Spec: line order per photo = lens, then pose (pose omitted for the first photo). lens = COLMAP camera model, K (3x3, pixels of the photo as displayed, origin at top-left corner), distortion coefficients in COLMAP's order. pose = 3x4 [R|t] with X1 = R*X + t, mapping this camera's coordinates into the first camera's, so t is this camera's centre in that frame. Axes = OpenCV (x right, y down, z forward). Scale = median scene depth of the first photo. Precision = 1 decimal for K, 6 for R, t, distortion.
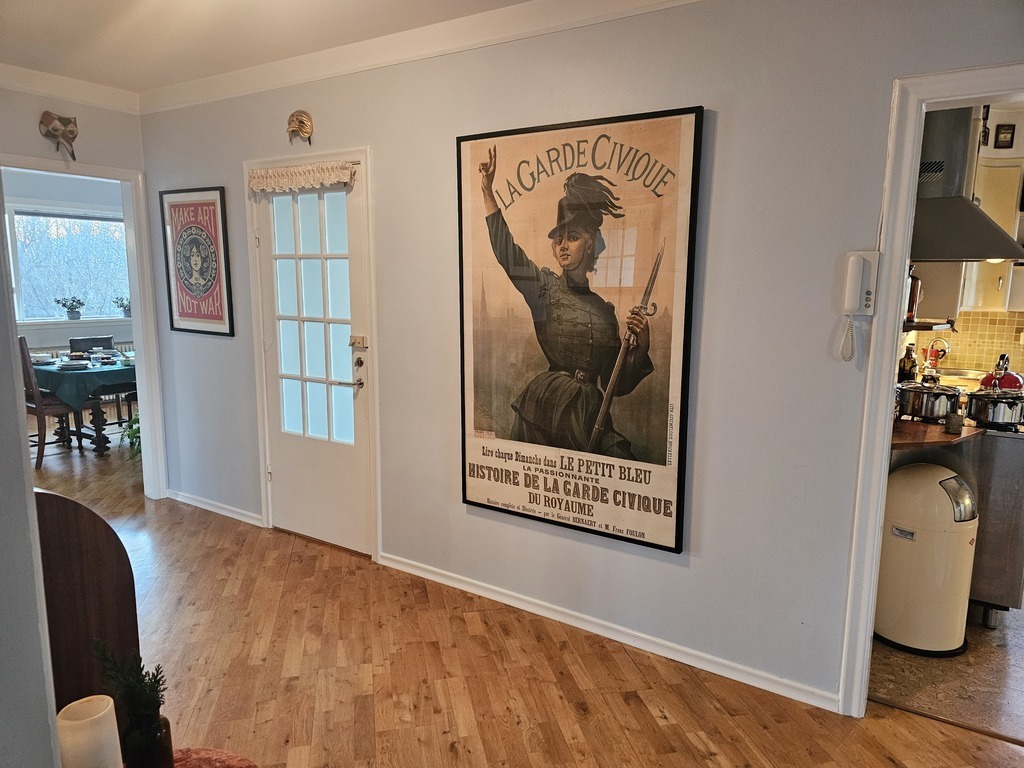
lens RADIAL K [[688.8, 0, 512.0], [0, 688.8, 384.0], [0, 0, 1]] dist [0.042271, -0.038773]
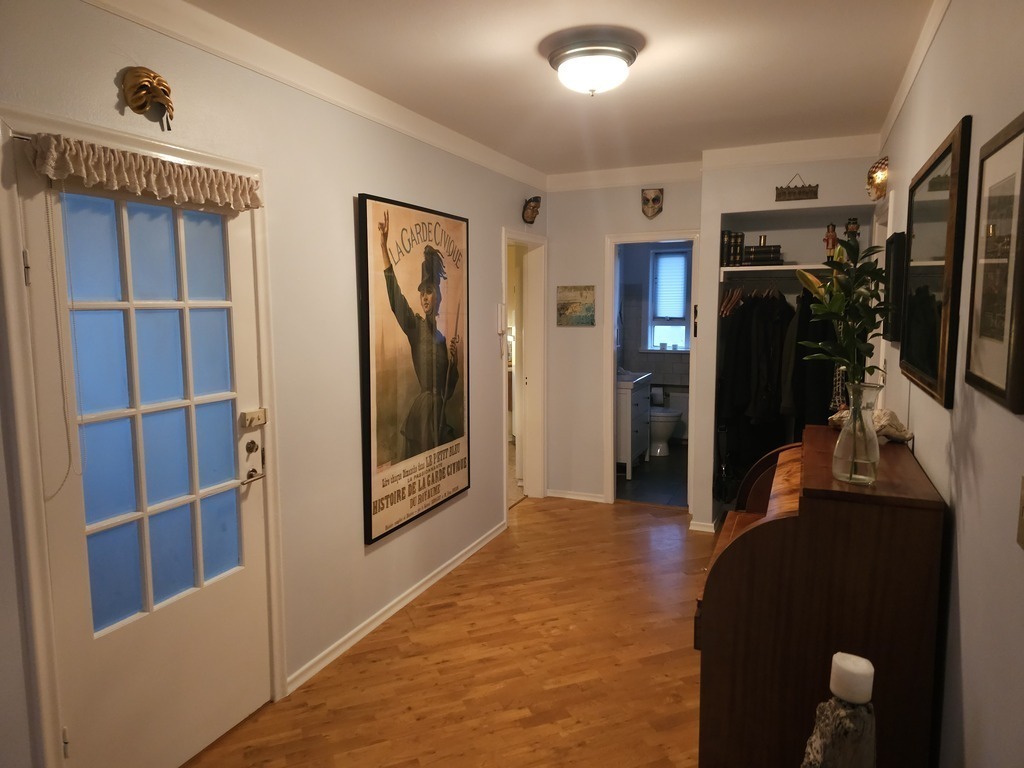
lens RADIAL K [[688.4, 0, 512.0], [0, 688.4, 384.0], [0, 0, 1]] dist [-0.028396, -0.001396]
pose [[-0.192866, -0.119960, 0.973864, -1.214841], [0.165375, 0.974327, 0.152769, -0.202952], [-0.967189, 0.190517, -0.168077, 1.047014]]
